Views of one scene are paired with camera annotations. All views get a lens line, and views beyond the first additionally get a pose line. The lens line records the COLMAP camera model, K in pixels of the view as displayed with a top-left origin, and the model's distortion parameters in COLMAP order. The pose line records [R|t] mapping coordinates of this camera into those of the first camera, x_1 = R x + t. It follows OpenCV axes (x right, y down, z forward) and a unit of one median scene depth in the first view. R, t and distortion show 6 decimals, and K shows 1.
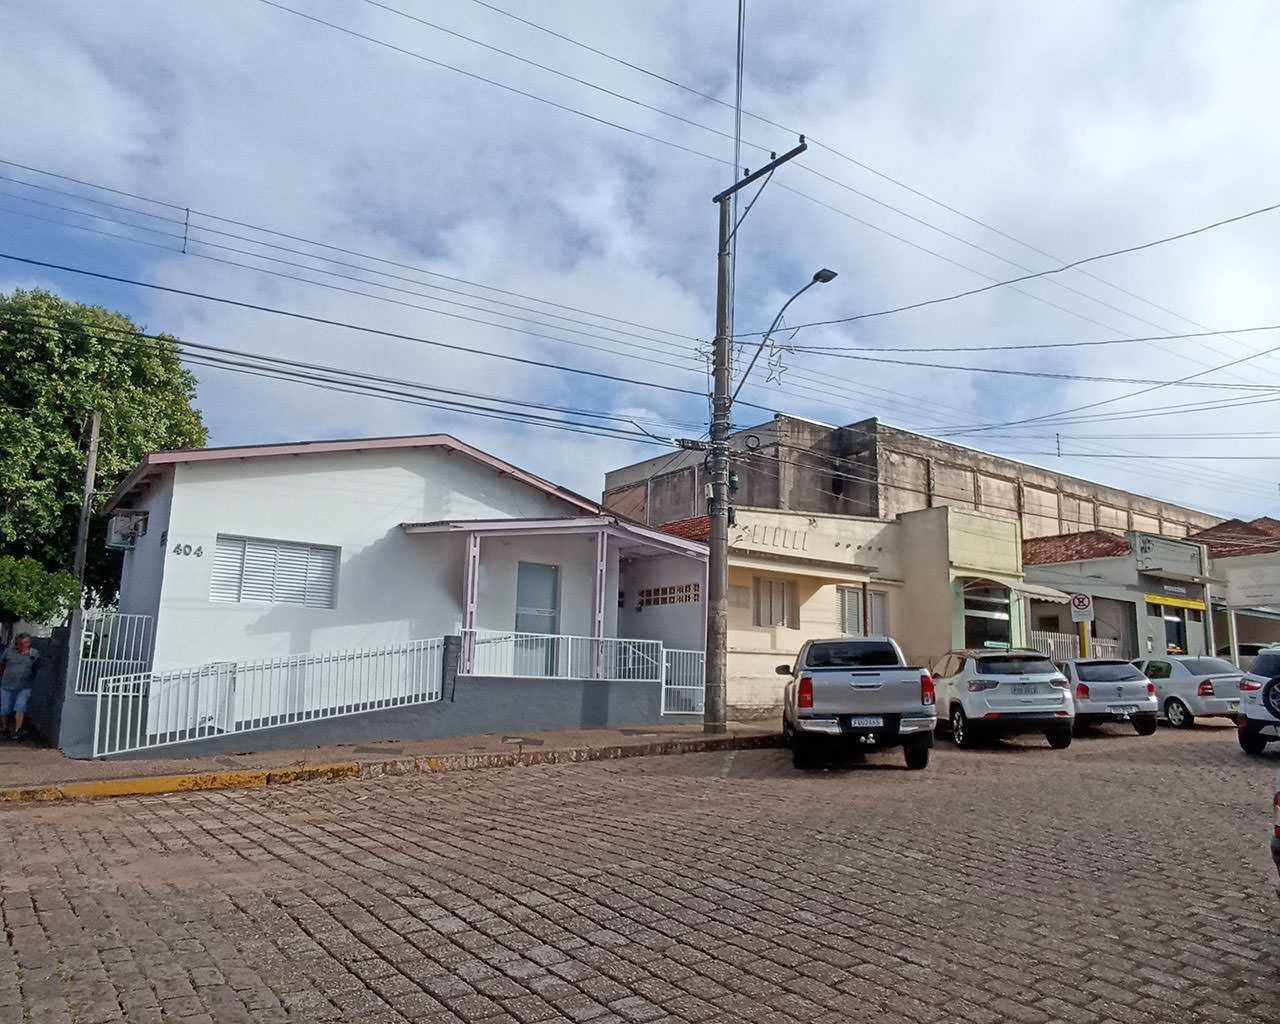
lens RADIAL K [[957.9, 0, 664.7], [0, 957.9, 526.4], [0, 0, 1]] dist [0.009095, -0.005686]
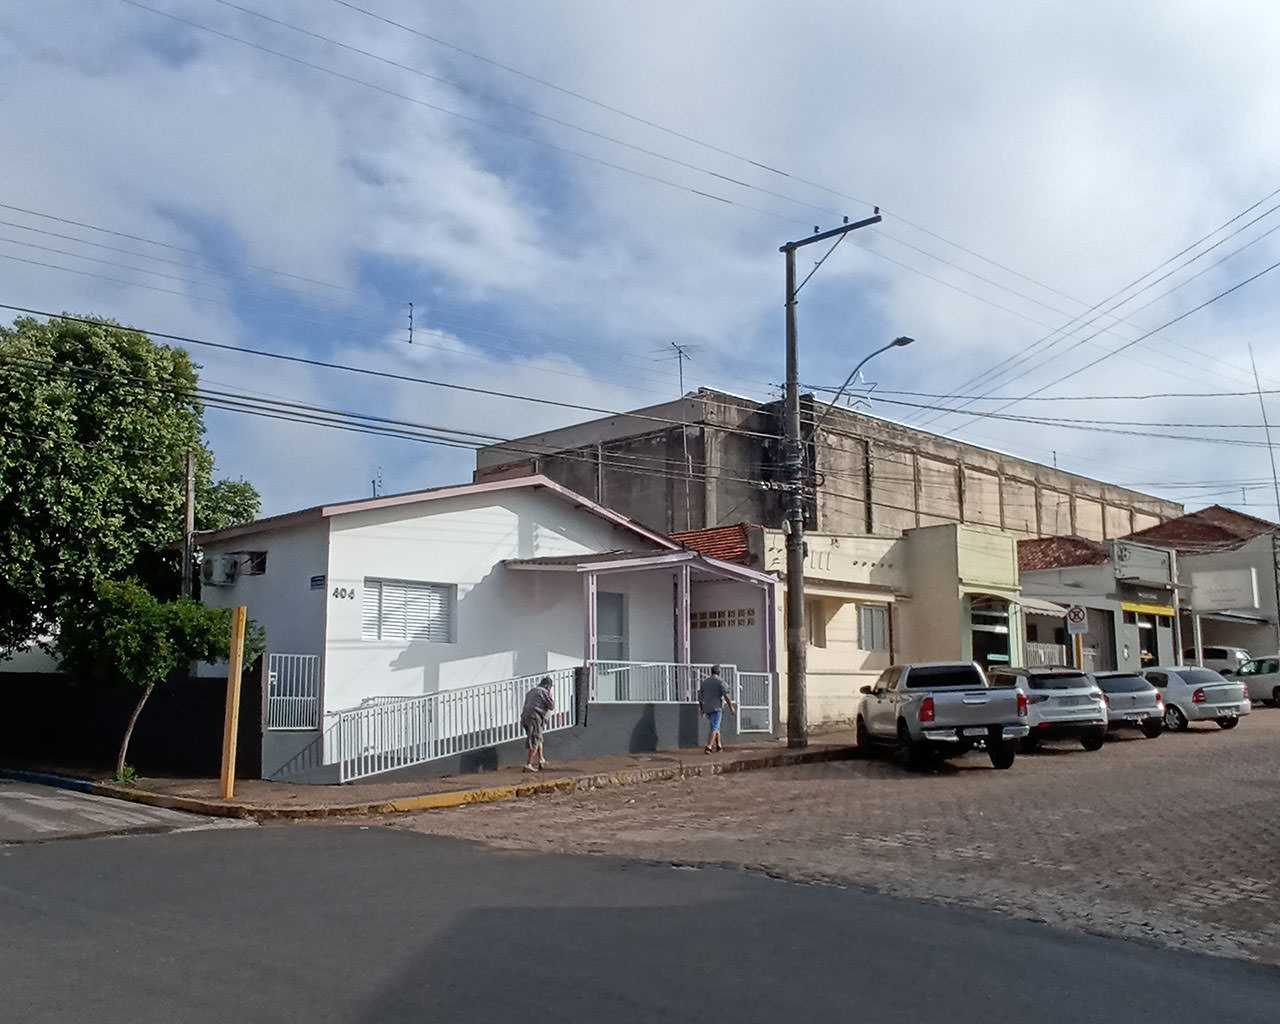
lens RADIAL K [[1272.4, 0, 672.5], [0, 1272.4, 534.2], [0, 0, 1]] dist [0.021916, 0.000000]
pose [[0.985480, -0.005049, 0.169716, -0.306835], [-0.000773, 0.999414, 0.034222, -0.073972], [-0.169790, -0.033856, 0.984899, -0.378395]]
